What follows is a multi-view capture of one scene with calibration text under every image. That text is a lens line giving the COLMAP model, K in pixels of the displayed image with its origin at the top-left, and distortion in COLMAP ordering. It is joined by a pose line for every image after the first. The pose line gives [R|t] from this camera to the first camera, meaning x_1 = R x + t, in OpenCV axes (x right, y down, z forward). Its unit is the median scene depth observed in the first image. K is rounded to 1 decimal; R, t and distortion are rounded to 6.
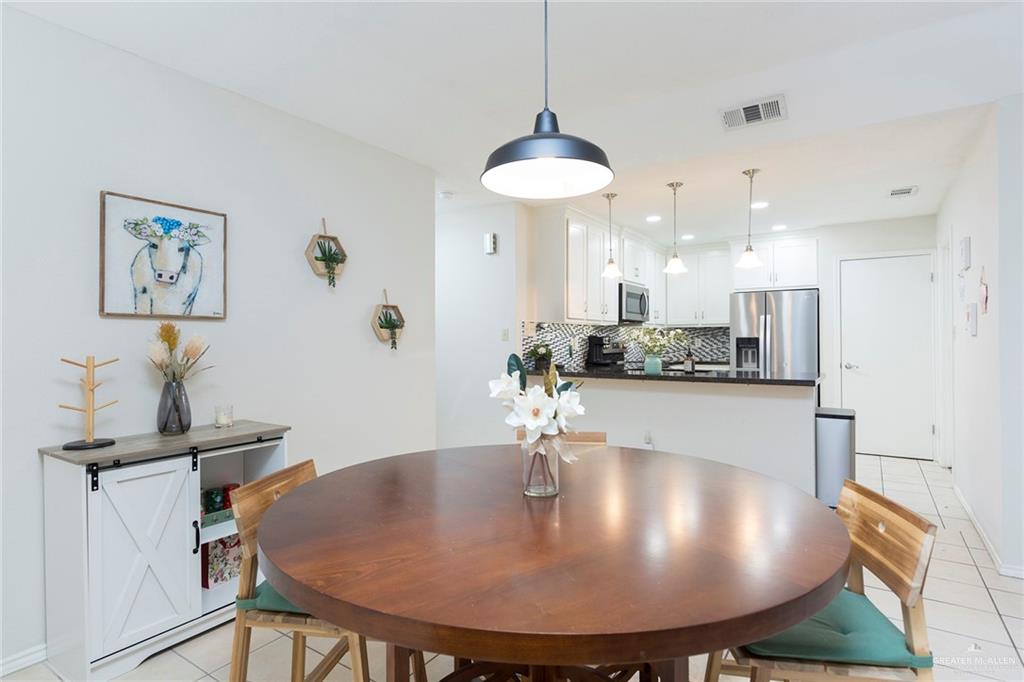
lens RADIAL K [[558.2, 0, 512.0], [0, 558.2, 341.0], [0, 0, 1]] dist [-0.001781, -0.000634]
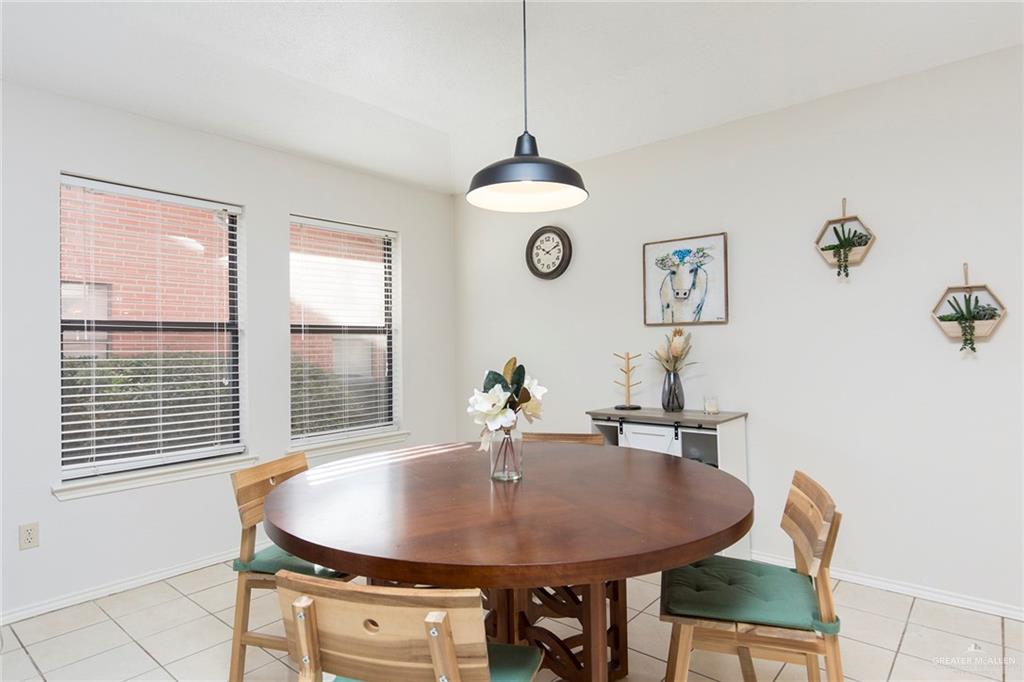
lens RADIAL K [[558.2, 0, 512.0], [0, 558.2, 341.0], [0, 0, 1]] dist [-0.001781, -0.000634]
pose [[-0.124851, -0.006448, -0.992155, 0.695674], [0.009459, 0.999926, -0.007689, 0.003368], [0.992130, -0.010345, -0.124781, 0.707616]]
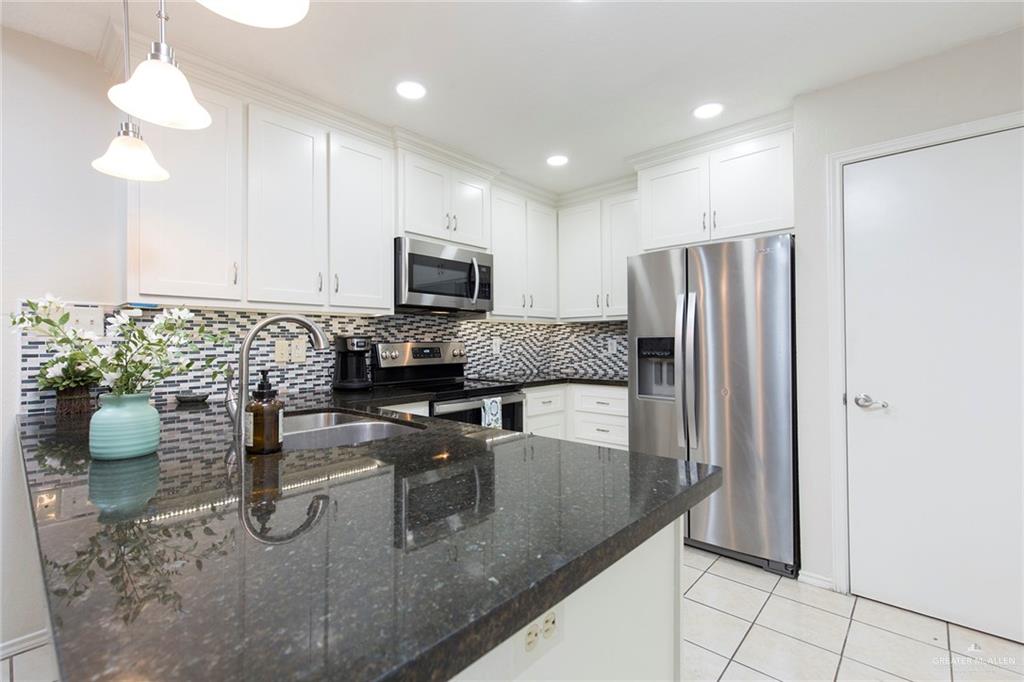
lens RADIAL K [[462.7, 0, 512.0], [0, 462.7, 341.0], [0, 0, 1]] dist [-0.010266, 0.000135]
pose [[0.988165, -0.003872, -0.153344, 0.844175], [0.003387, 0.999988, -0.003419, -0.004473], [0.153355, 0.002859, 0.988167, 1.310744]]
